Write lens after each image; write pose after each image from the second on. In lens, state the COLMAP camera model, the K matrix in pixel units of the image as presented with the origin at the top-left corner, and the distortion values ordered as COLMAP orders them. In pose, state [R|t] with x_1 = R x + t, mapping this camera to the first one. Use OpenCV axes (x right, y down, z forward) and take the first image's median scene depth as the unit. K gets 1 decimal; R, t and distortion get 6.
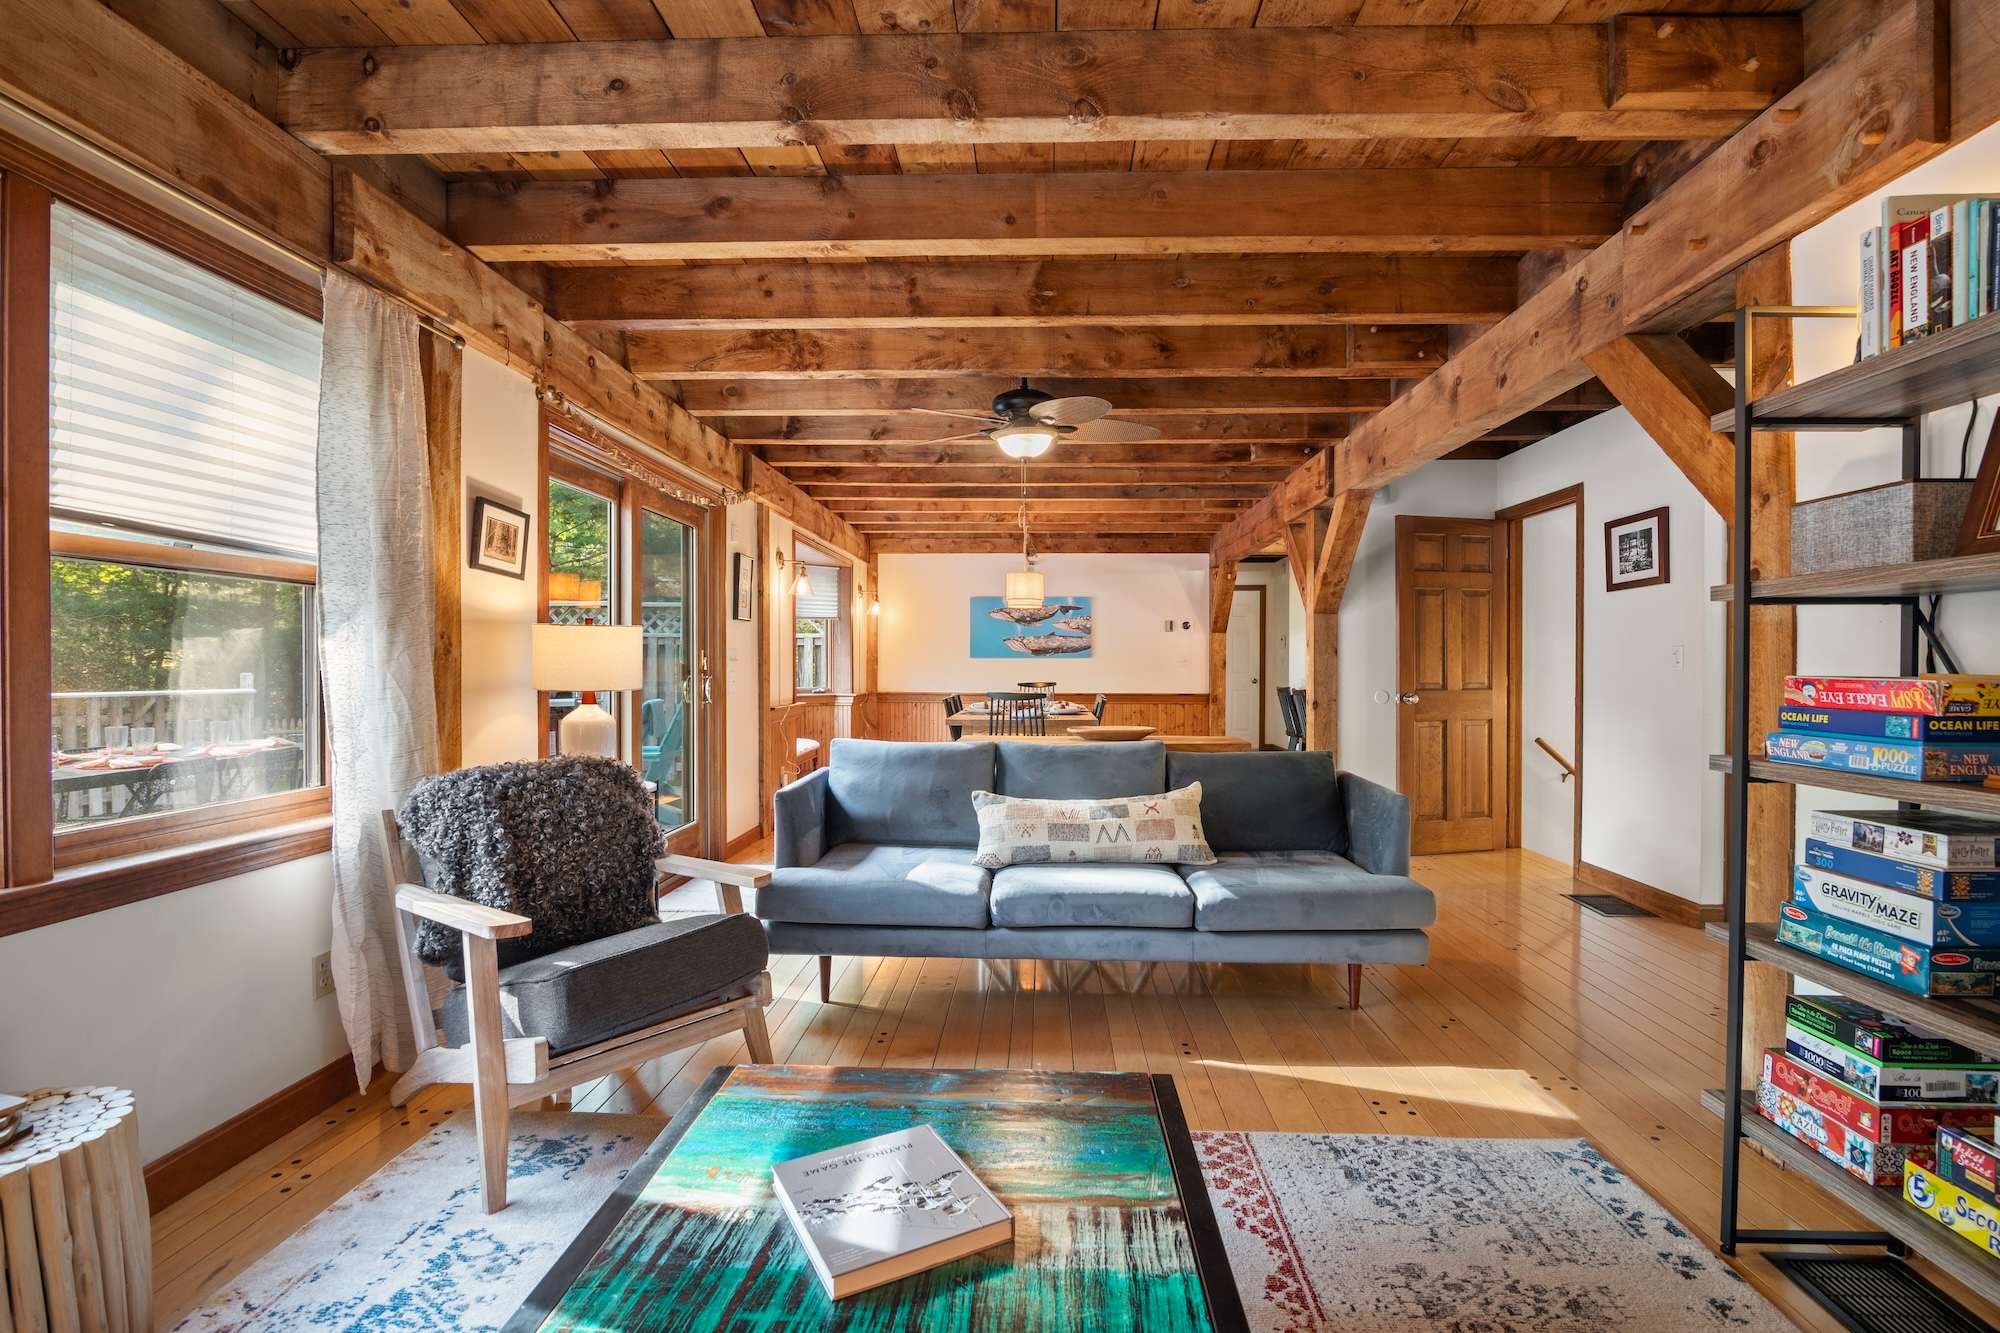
lens RADIAL K [[924.2, 0, 1009.4], [0, 924.2, 663.8], [0, 0, 1]] dist [-0.018816, 0.000733]
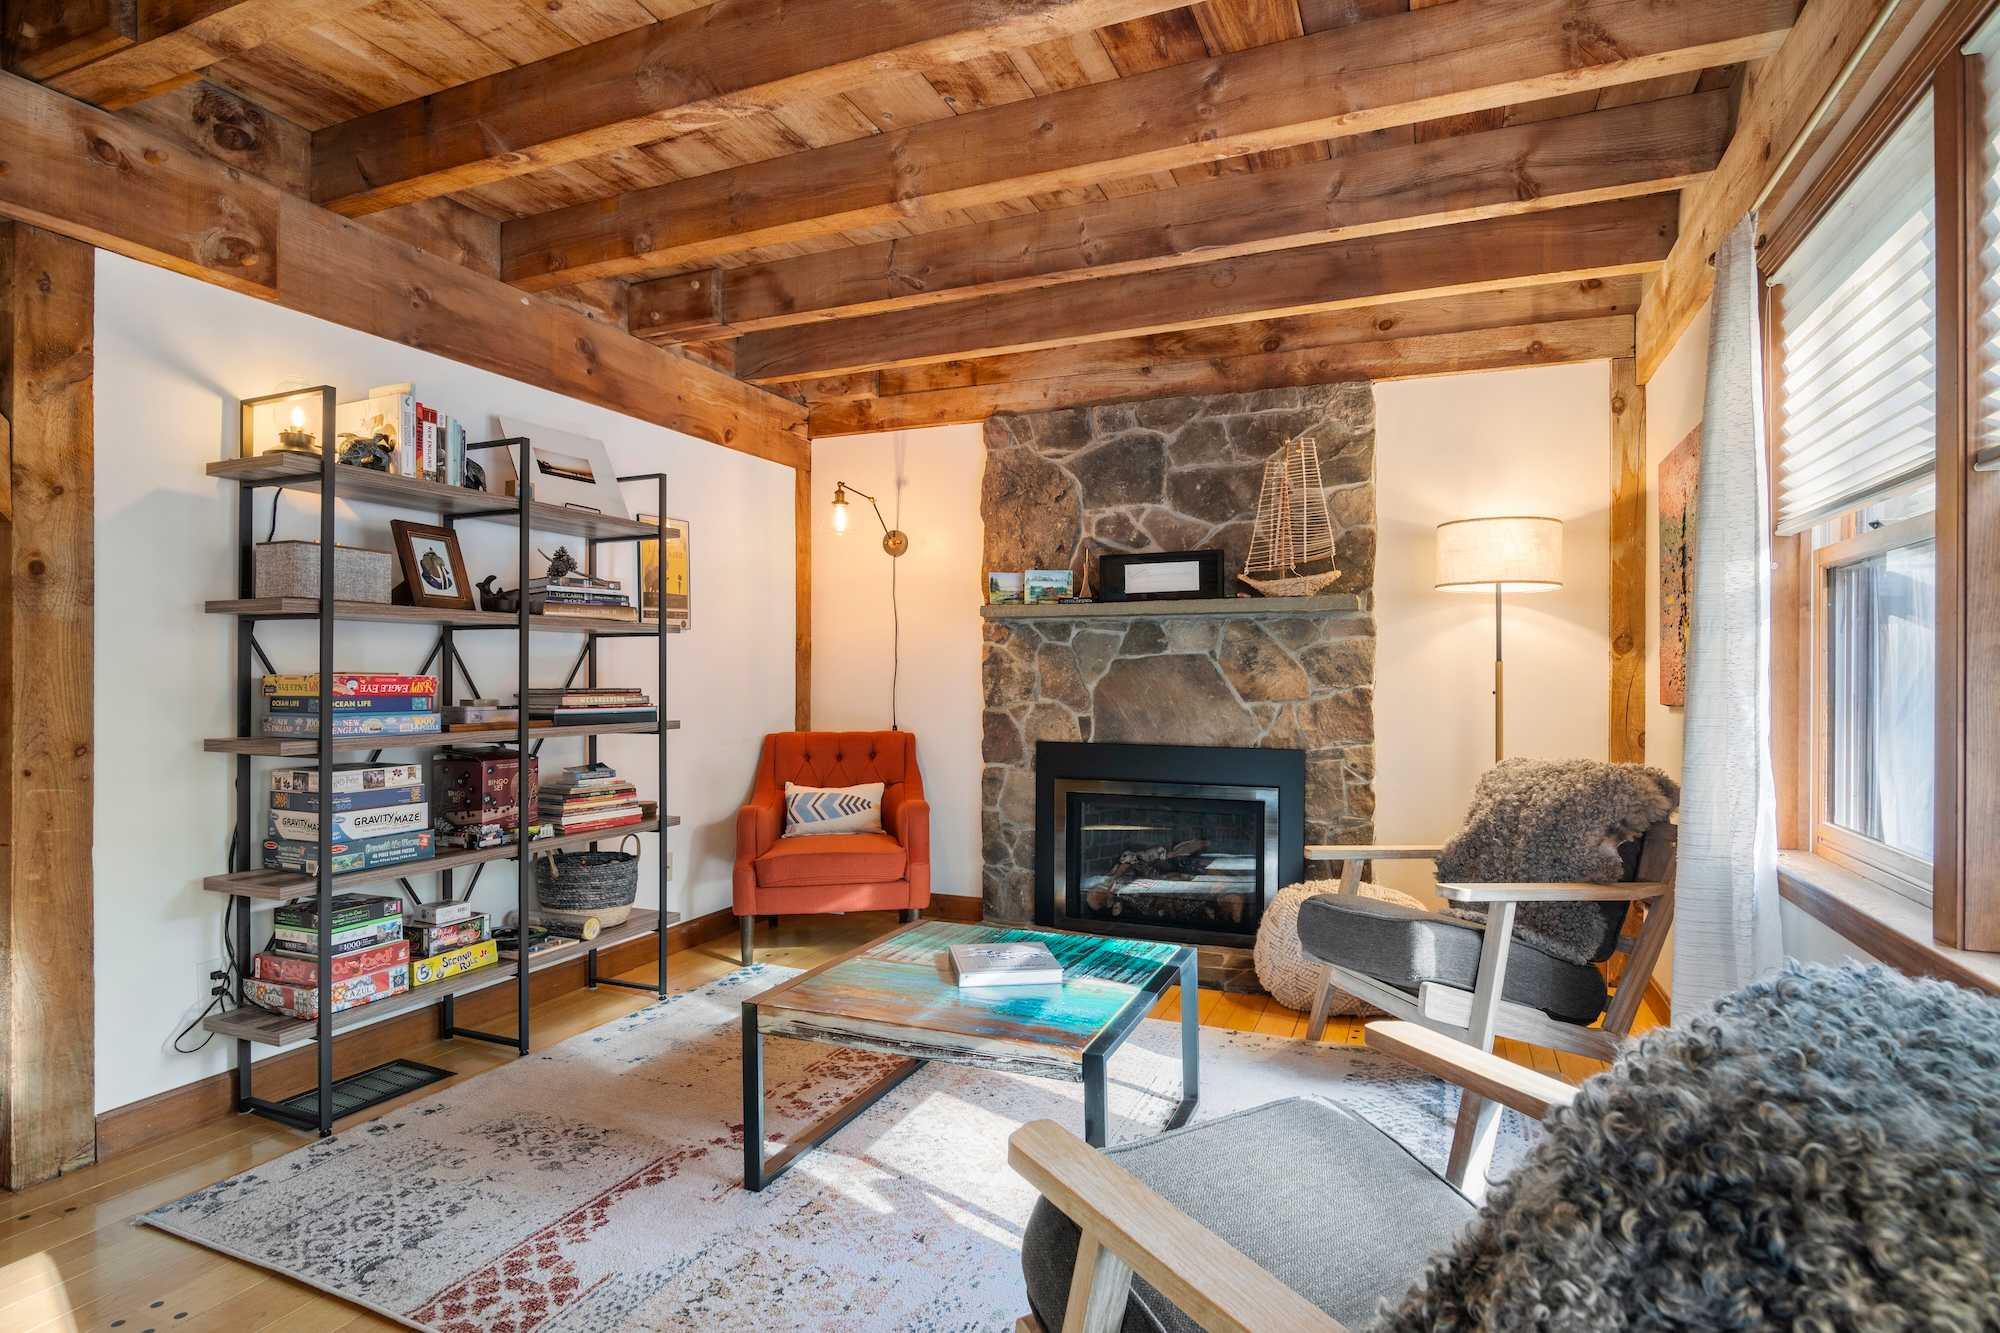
lens RADIAL K [[1017.0, 0, 1039.8], [0, 1017.0, 679.2], [0, 0, 1]] dist [-0.013819, 0.001315]
pose [[-0.947650, -0.002571, 0.319300, -0.617932], [-0.000843, 0.999984, 0.005550, 0.011477], [-0.319309, 0.004991, -0.947638, 2.114825]]
